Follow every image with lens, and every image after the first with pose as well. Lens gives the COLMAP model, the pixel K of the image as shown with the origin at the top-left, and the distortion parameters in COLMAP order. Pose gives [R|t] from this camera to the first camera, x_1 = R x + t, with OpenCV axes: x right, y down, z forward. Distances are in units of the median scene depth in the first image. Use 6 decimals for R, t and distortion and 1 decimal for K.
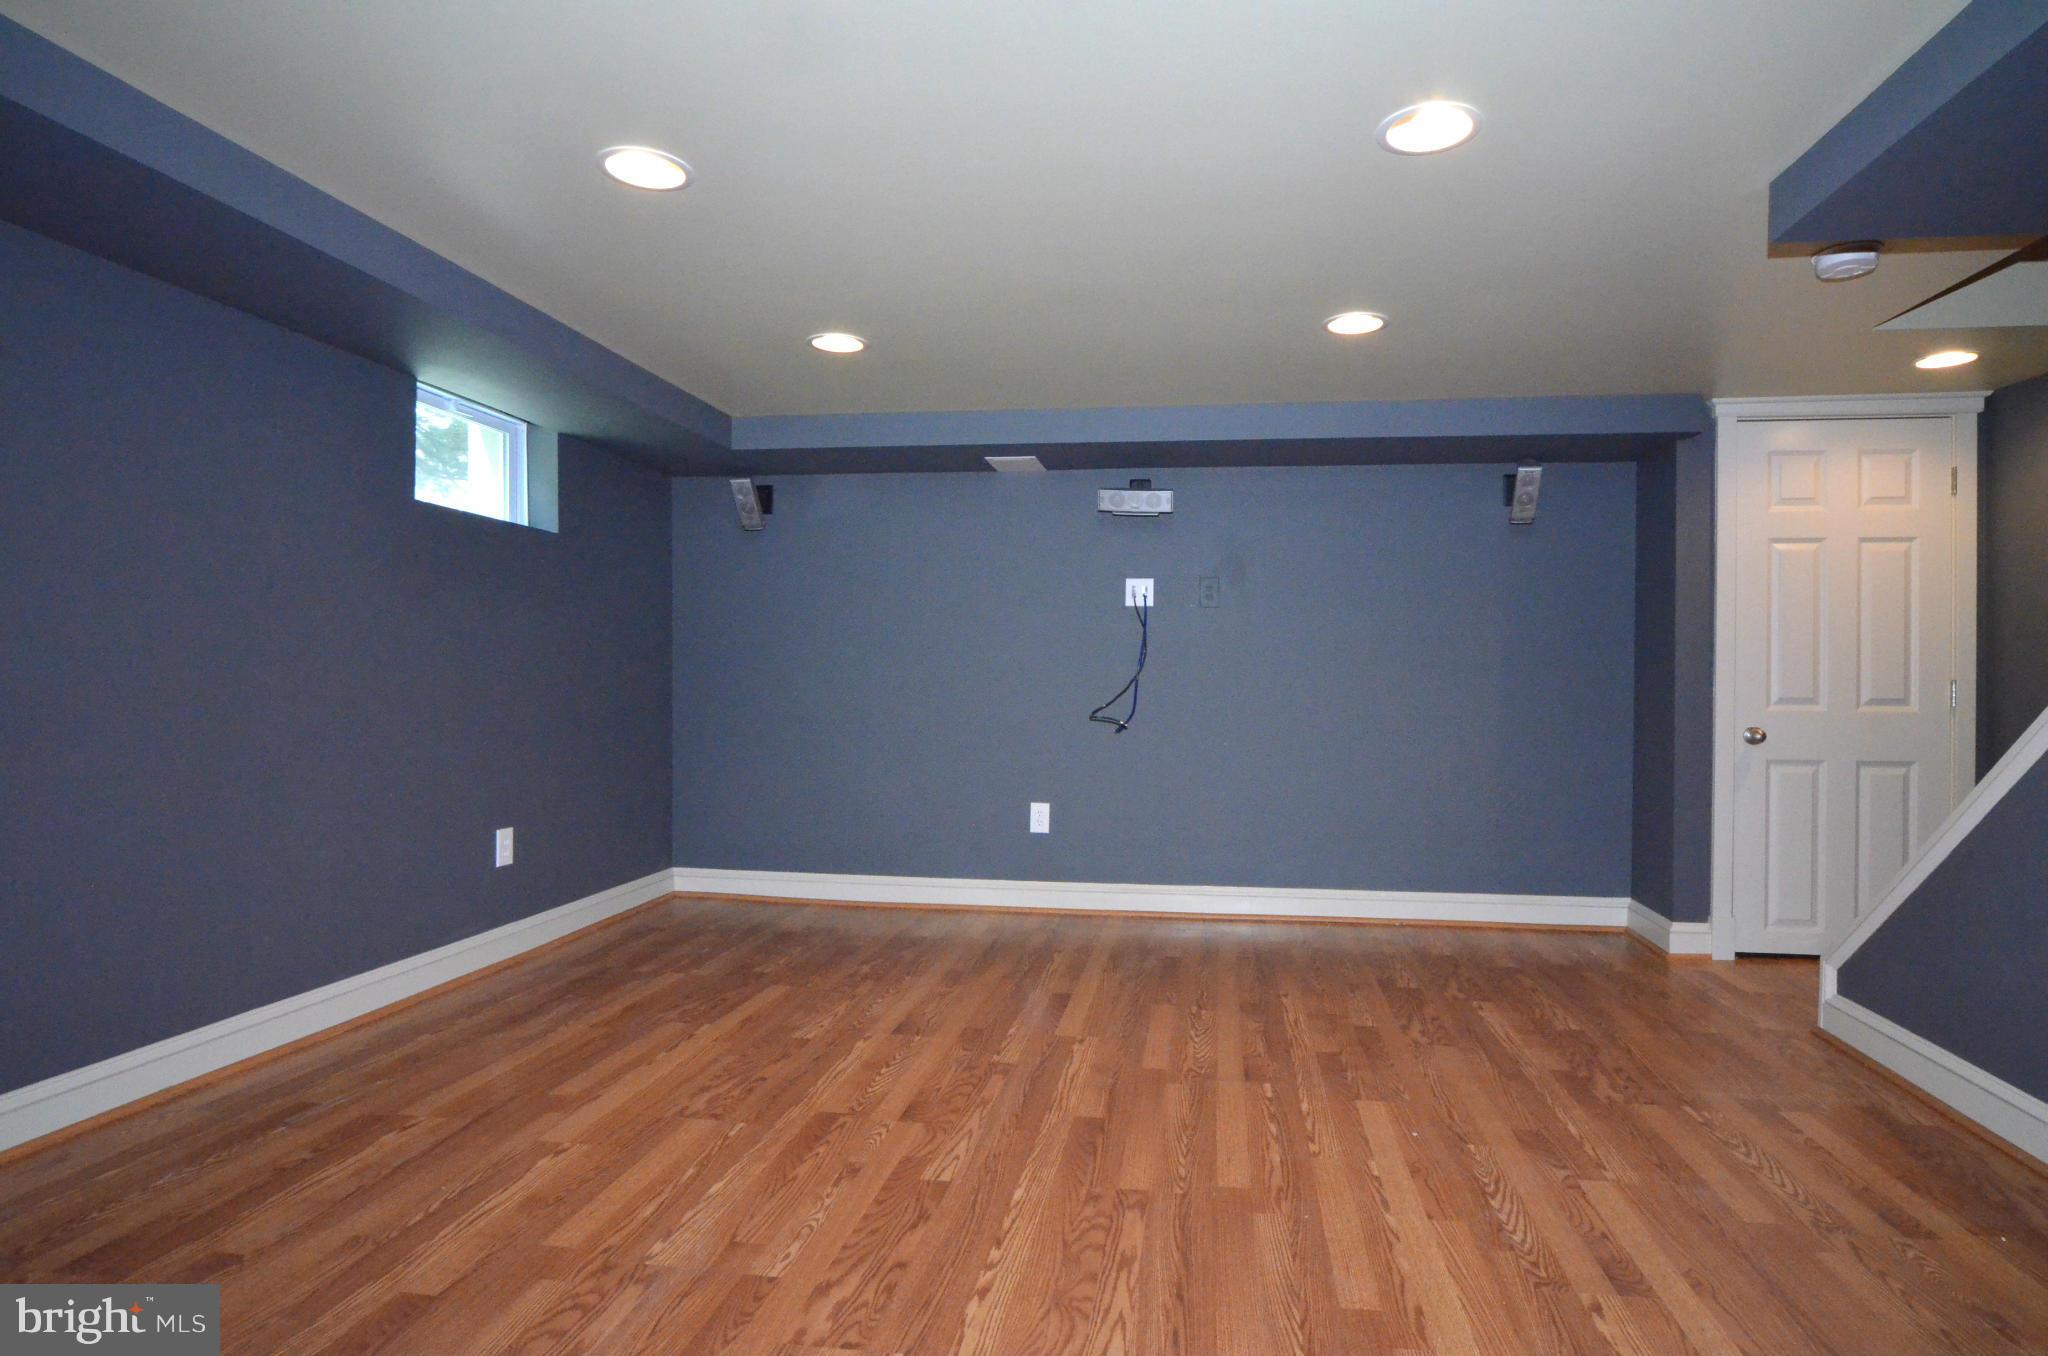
lens RADIAL K [[1090.2, 0, 1076.0], [0, 1090.2, 681.2], [0, 0, 1]] dist [-0.014268, 0.000902]
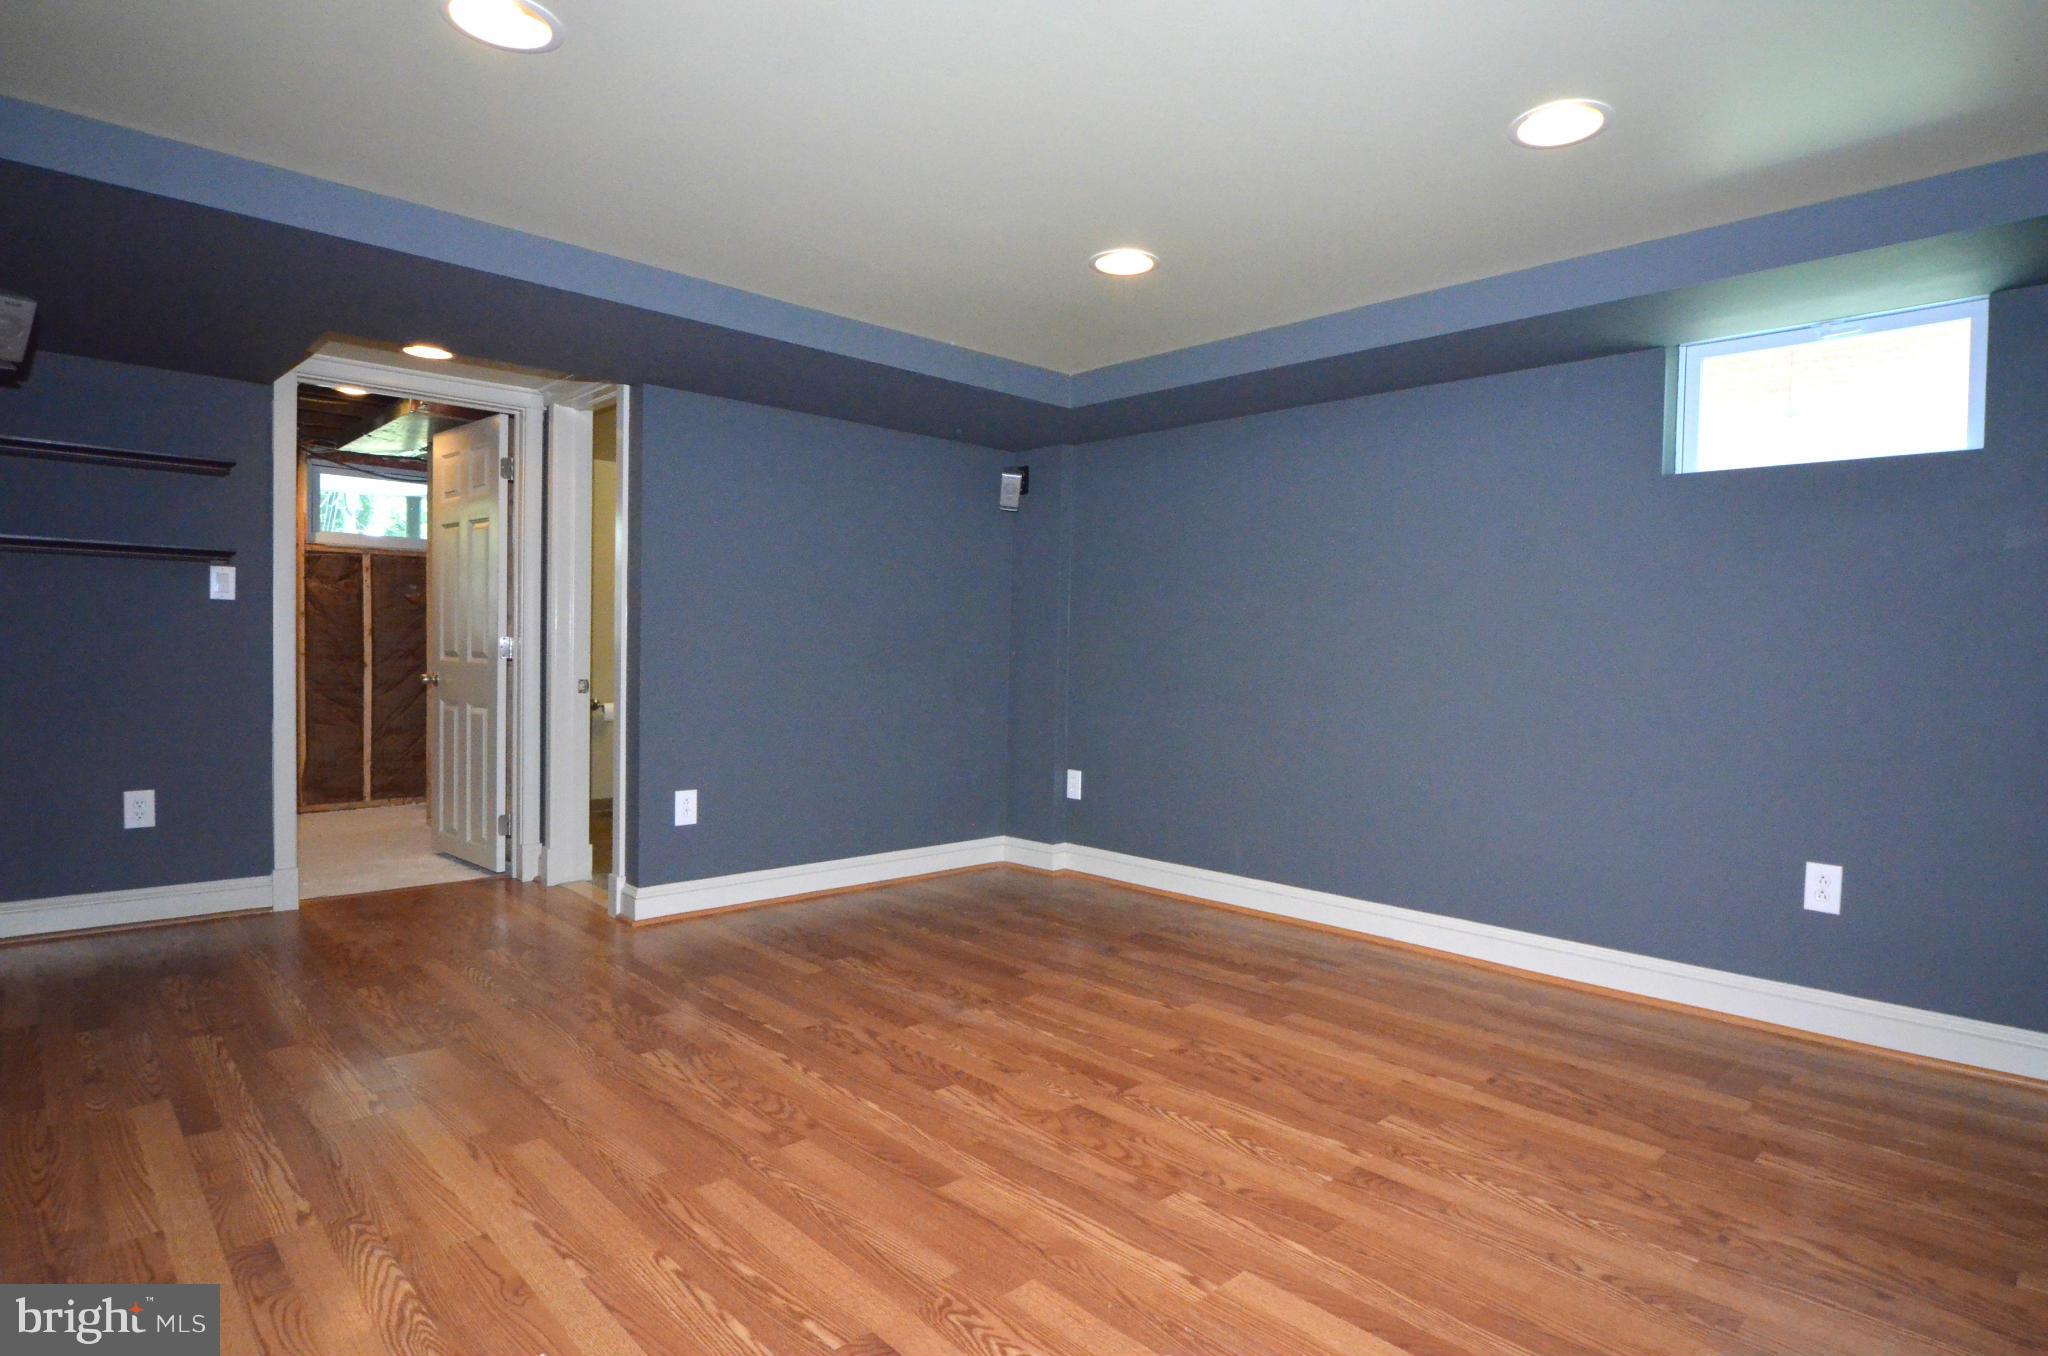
lens RADIAL K [[1090.2, 0, 1076.0], [0, 1090.2, 681.2], [0, 0, 1]] dist [-0.014268, 0.000902]
pose [[-0.614130, -0.001144, -0.789204, 0.646243], [-0.024003, 0.999563, 0.017229, 0.010726], [0.788839, 0.029525, -0.613890, 1.695832]]
